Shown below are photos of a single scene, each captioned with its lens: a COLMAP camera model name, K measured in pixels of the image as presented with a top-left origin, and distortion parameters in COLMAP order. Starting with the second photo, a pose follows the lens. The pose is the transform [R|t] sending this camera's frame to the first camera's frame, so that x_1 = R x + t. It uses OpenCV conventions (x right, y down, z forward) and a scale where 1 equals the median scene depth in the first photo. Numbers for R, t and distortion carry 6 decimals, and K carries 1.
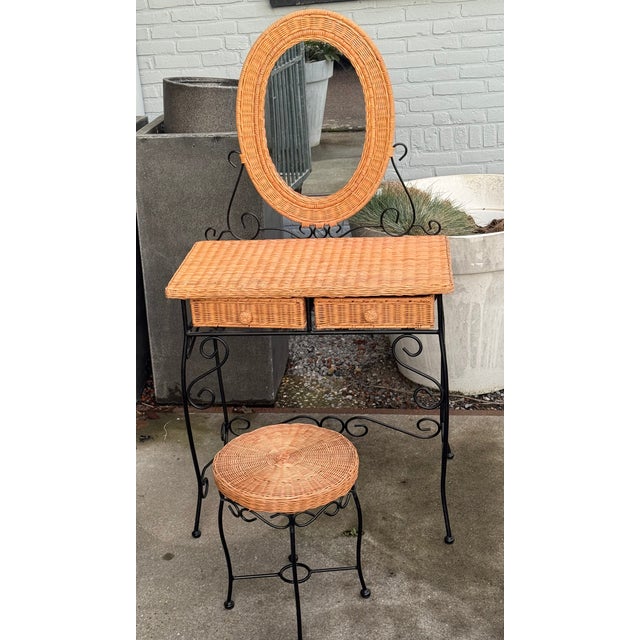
lens RADIAL K [[928.4, 0, 263.3], [0, 928.4, 312.7], [0, 0, 1]] dist [0.147856, -0.076294]
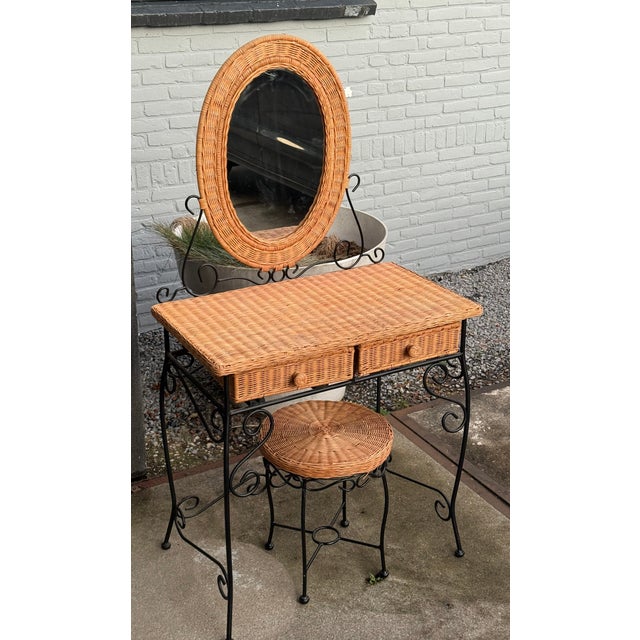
lens RADIAL K [[861.0, 0, 283.9], [0, 861.0, 322.5], [0, 0, 1]] dist [0.137933, -0.037293]
pose [[0.803748, -0.166486, 0.571202, -0.440675], [0.171991, 0.984079, 0.044814, -0.078816], [-0.569569, 0.062223, 0.819585, 0.299590]]
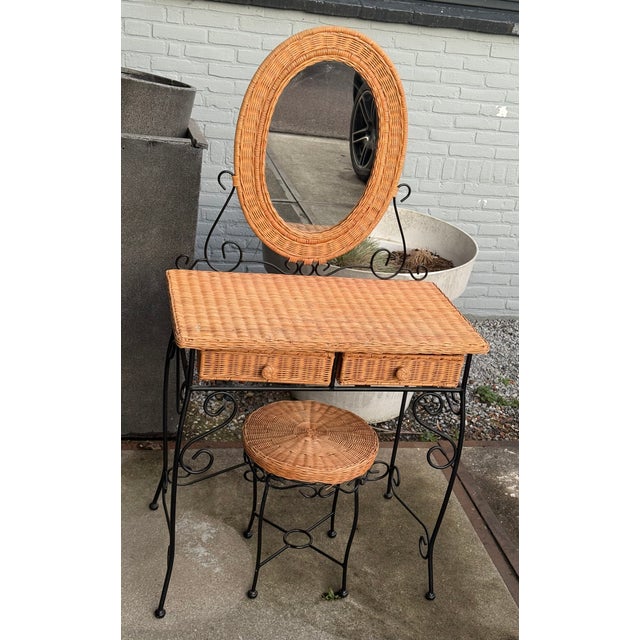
lens RADIAL K [[857.1, 0, 320.0], [0, 857.1, 320.0], [0, 0, 1]] dist [0.143409, -0.090025]
pose [[0.914946, 0.035051, 0.402051, -0.269359], [-0.050077, 0.998382, 0.026921, -0.060675], [-0.400458, -0.044765, 0.915221, 0.222423]]
